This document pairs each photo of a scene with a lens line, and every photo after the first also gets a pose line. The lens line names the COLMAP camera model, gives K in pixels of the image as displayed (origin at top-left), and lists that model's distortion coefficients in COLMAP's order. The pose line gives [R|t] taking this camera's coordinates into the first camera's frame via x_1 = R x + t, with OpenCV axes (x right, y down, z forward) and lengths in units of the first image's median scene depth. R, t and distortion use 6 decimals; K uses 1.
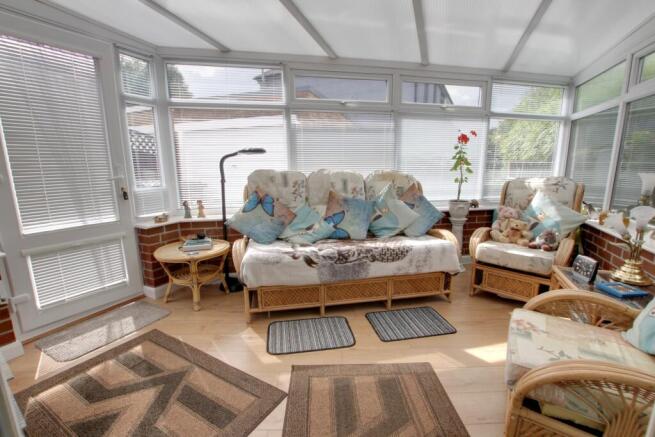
lens RADIAL K [[301.1, 0, 328.5], [0, 301.1, 221.3], [0, 0, 1]] dist [-0.025105, 0.001586]
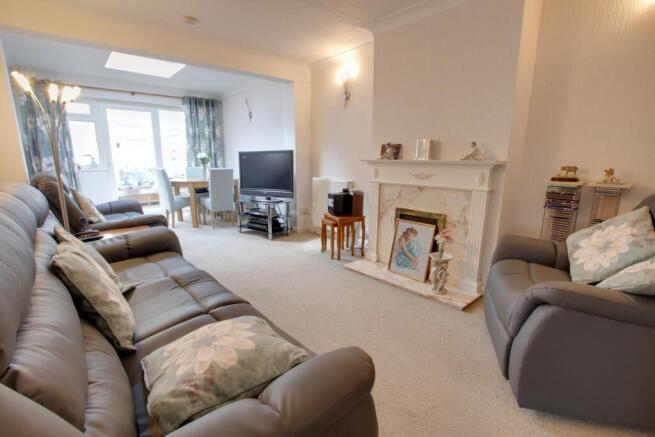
lens RADIAL K [[301.1, 0, 326.4], [0, 301.1, 222.3], [0, 0, 1]] dist [-0.025105, 0.001586]
pose [[0.767431, -0.119446, 0.629907, -0.336393], [0.103901, 0.992675, 0.061650, 0.420470], [-0.632657, 0.018136, 0.774220, -2.390564]]
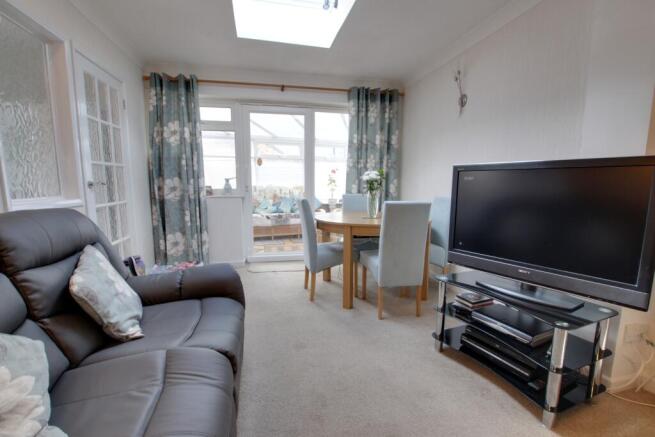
lens RADIAL K [[301.1, 0, 325.4], [0, 301.1, 221.4], [0, 0, 1]] dist [-0.025105, 0.001586]
pose [[0.981776, -0.012882, 0.189602, -0.054599], [0.021718, 0.998769, -0.044599, 0.238875], [-0.188794, 0.047904, 0.980848, -1.427434]]
